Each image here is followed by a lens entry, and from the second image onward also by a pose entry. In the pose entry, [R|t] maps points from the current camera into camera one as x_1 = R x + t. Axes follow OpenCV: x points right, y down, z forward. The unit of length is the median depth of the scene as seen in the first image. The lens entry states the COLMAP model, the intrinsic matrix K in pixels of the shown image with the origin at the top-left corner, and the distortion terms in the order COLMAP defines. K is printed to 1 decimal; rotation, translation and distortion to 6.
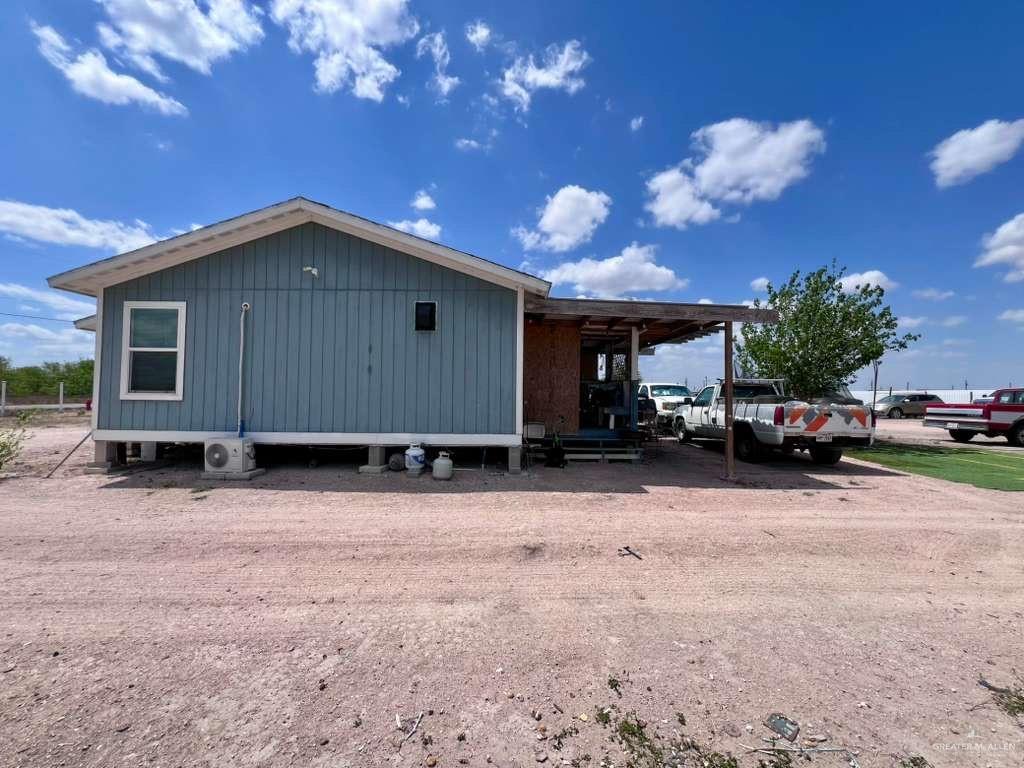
lens RADIAL K [[409.8, 0, 515.4], [0, 409.8, 381.6], [0, 0, 1]] dist [0.000844, 0.000431]
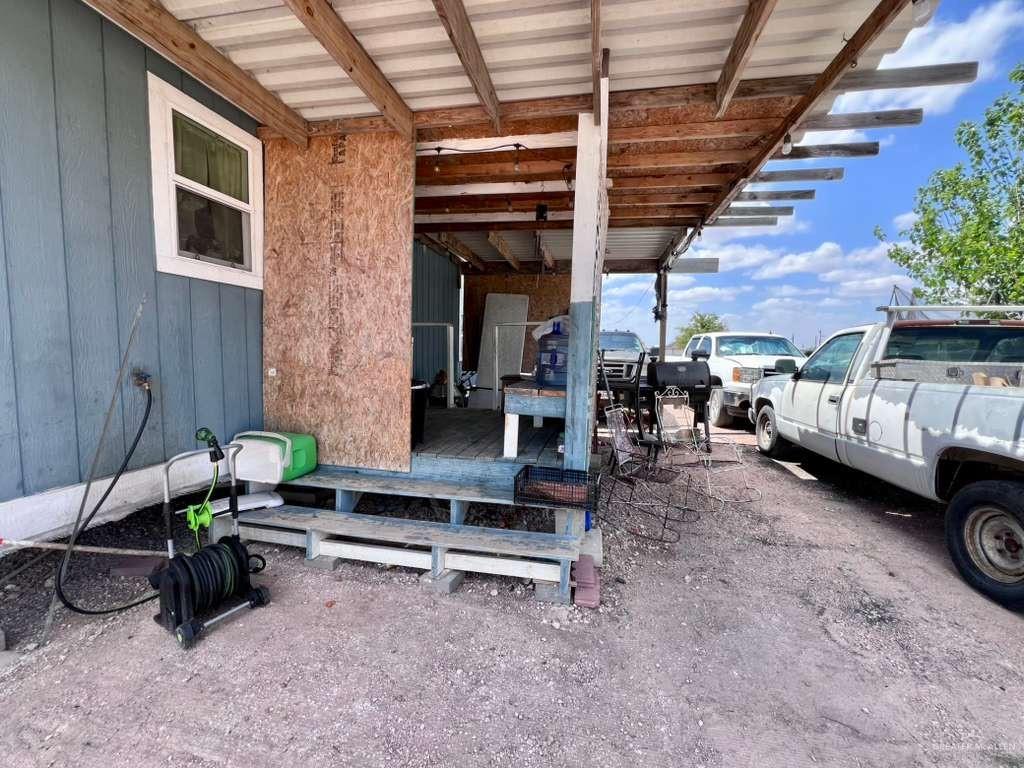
lens RADIAL K [[409.8, 0, 514.1], [0, 409.8, 383.7], [0, 0, 1]] dist [0.000844, 0.000431]
pose [[0.980145, 0.019872, -0.197284, 0.245863], [0.001817, 0.994023, 0.109154, 0.018399], [0.198274, -0.107345, 0.974251, 0.565165]]
